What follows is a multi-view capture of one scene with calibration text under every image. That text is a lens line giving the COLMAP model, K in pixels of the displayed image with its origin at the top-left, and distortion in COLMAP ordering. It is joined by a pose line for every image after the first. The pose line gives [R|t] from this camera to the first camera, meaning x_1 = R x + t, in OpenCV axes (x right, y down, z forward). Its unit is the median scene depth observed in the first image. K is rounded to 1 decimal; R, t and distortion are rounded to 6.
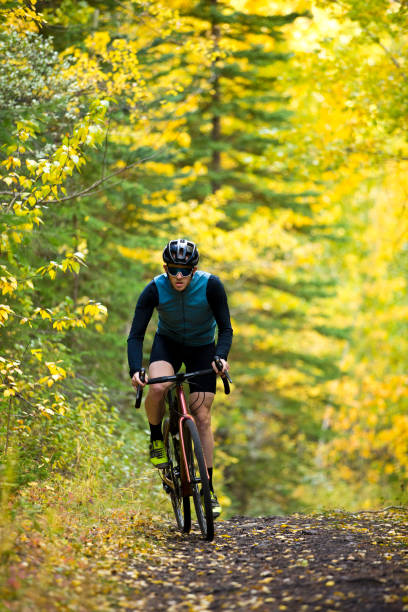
lens RADIAL K [[4088.2, 0, 204.0], [0, 4088.2, 306.0], [0, 0, 1]] dist [2.719561, 36.439597]
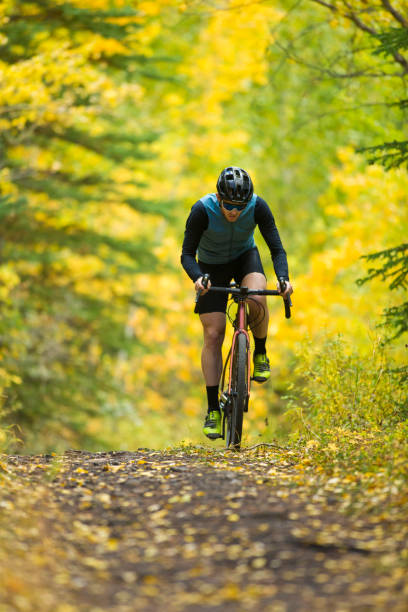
lens RADIAL K [[4117.6, 0, 204.0], [0, 4117.6, 306.0], [0, 0, 1]] dist [1.143573, -8.169730]
pose [[0.999260, 0.035392, 0.015047, 0.030314], [-0.035662, 0.999201, 0.018059, 0.010385], [-0.014395, -0.018582, 0.999724, 0.275252]]
